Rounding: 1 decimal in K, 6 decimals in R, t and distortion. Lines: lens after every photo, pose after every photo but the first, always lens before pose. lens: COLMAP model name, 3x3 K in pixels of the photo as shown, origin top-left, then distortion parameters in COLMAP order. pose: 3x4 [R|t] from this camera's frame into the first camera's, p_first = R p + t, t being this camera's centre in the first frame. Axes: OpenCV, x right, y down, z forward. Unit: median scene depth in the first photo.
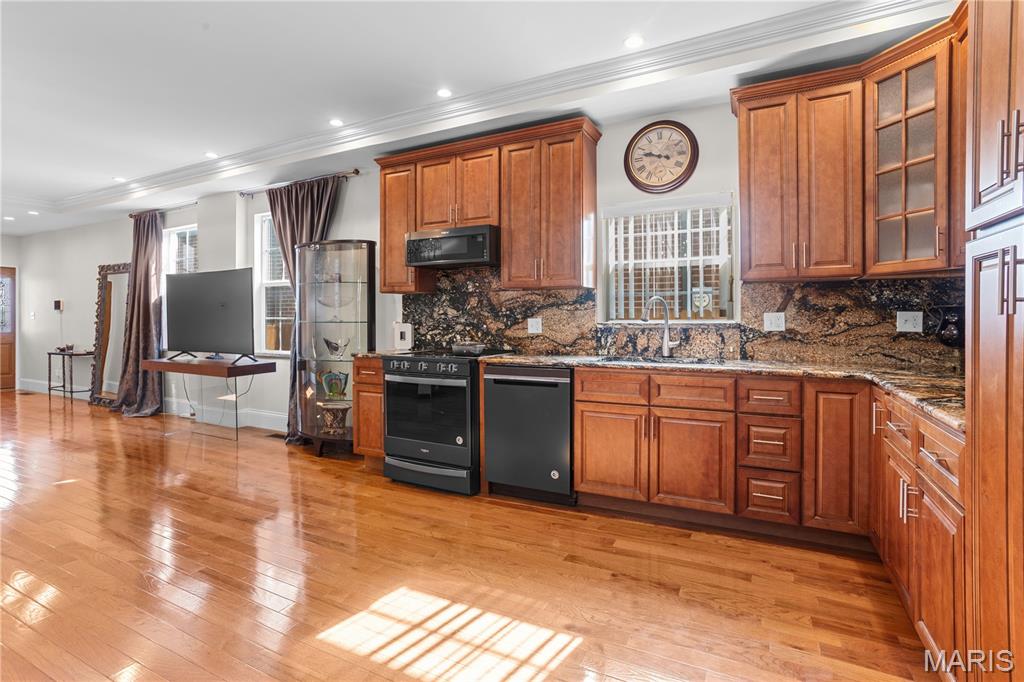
lens RADIAL K [[493.8, 0, 512.5], [0, 493.8, 321.1], [0, 0, 1]] dist [-0.058565, 0.040428]
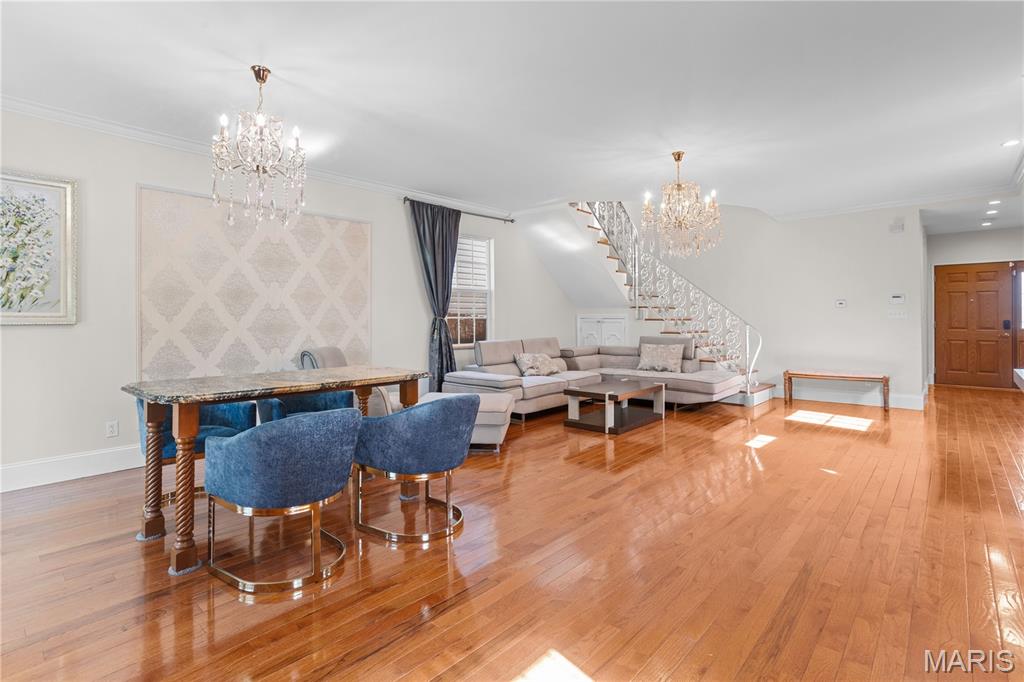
lens RADIAL K [[498.0, 0, 510.0], [0, 498.0, 316.1], [0, 0, 1]] dist [-0.045822, 0.029006]
pose [[-0.253480, -0.001690, -0.967339, 0.294606], [0.002755, 0.999993, -0.002469, -0.008793], [0.967337, -0.003290, -0.253473, 0.599900]]
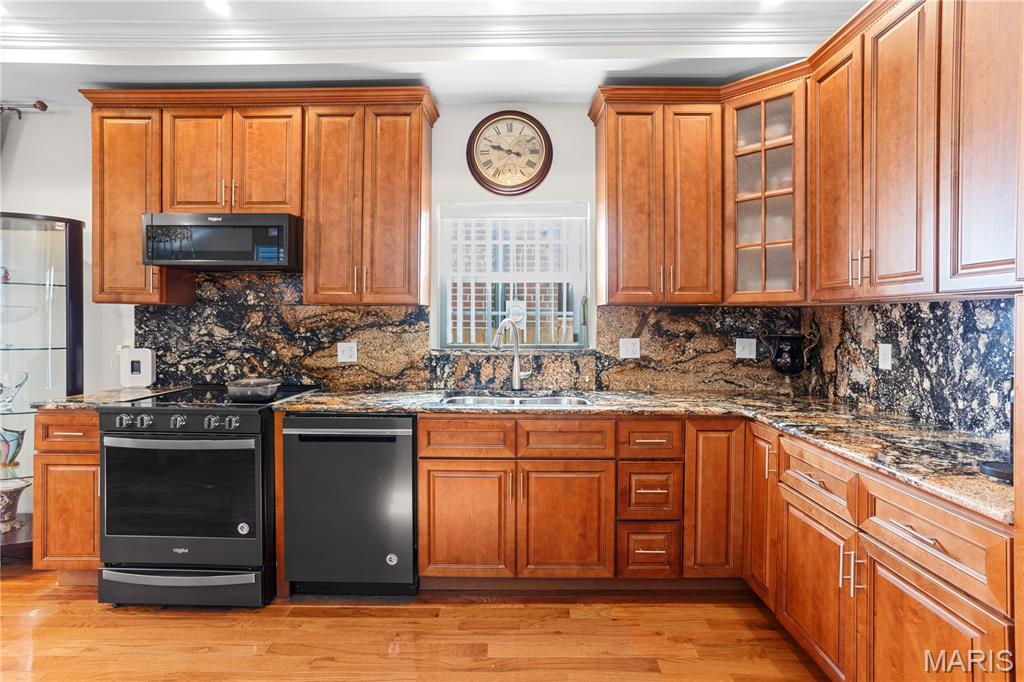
lens RADIAL K [[491.5, 0, 509.9], [0, 491.5, 324.5], [0, 0, 1]] dist [-0.058580, 0.037431]
pose [[0.897108, 0.002792, 0.441803, -0.067365], [-0.004492, 0.999986, 0.002801, -0.039054], [-0.441789, -0.004498, 0.897108, 0.228884]]
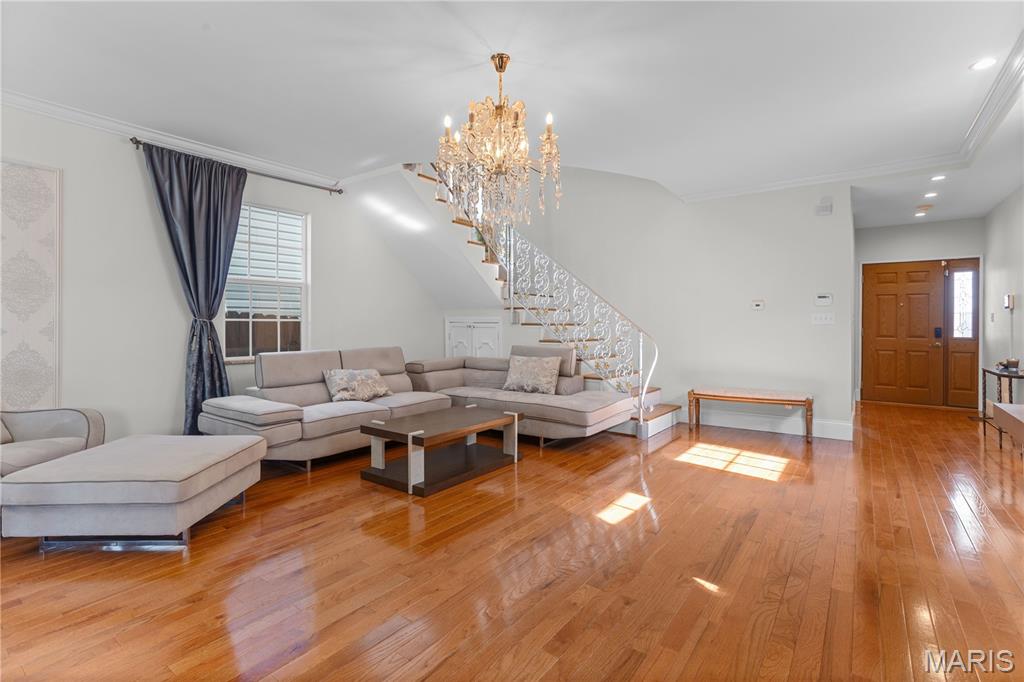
lens RADIAL K [[491.5, 0, 509.9], [0, 491.5, 324.5], [0, 0, 1]] dist [-0.058580, 0.037431]
pose [[-0.158475, 0.002102, -0.987361, -0.287841], [-0.003333, 0.999991, 0.002664, -0.000500], [0.987357, 0.003713, -0.158466, 0.848202]]
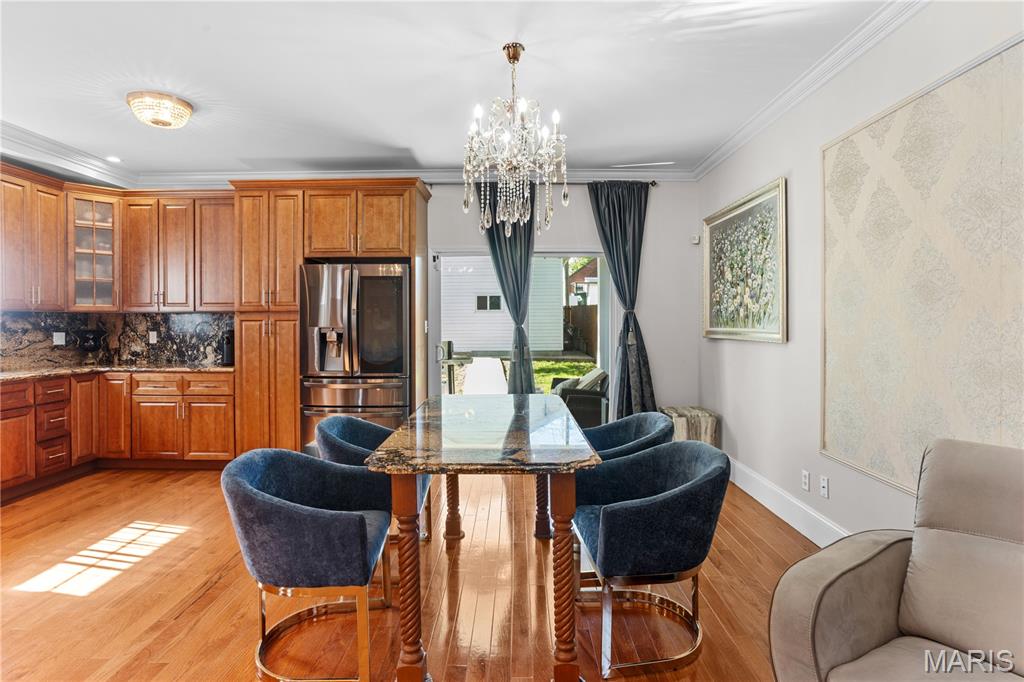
lens RADIAL K [[517.0, 0, 513.9], [0, 517.0, 323.3], [0, 0, 1]] dist [-0.054188, 0.027231]
pose [[-0.449860, -0.000818, 0.893099, -1.086493], [0.004730, 0.999983, 0.003298, -0.037801], [-0.893087, 0.005708, -0.449848, 0.303184]]
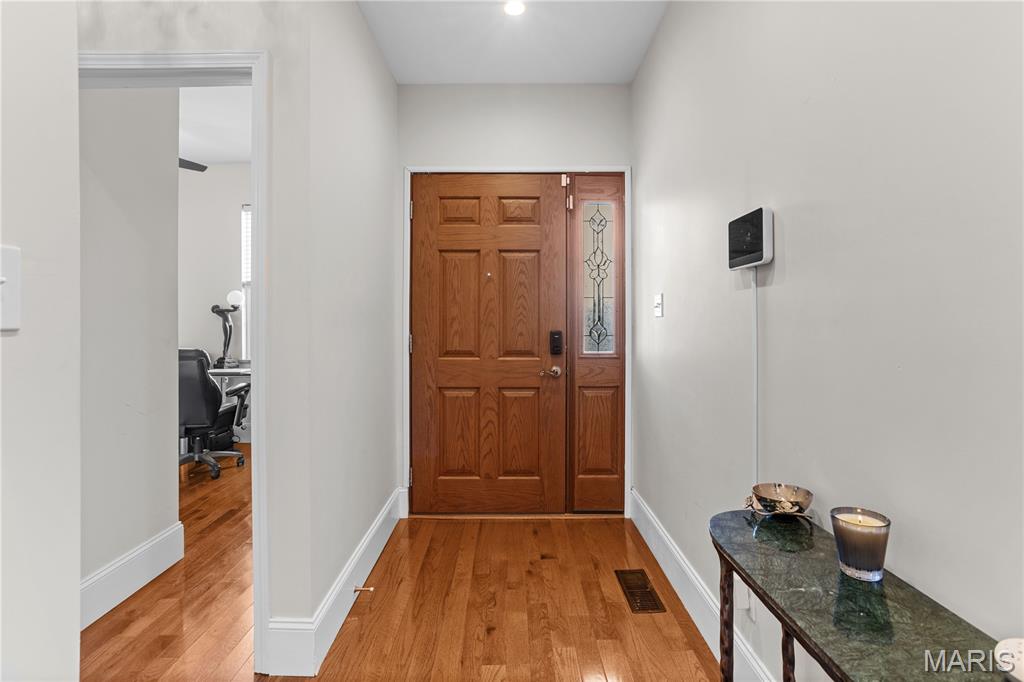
lens RADIAL K [[491.5, 0, 509.9], [0, 491.5, 324.5], [0, 0, 1]] dist [-0.058580, 0.037431]
pose [[0.461532, 0.003028, -0.887119, -1.733773], [-0.000414, 0.999995, 0.003197, -0.002680], [0.887124, -0.001108, 0.461530, 1.768794]]
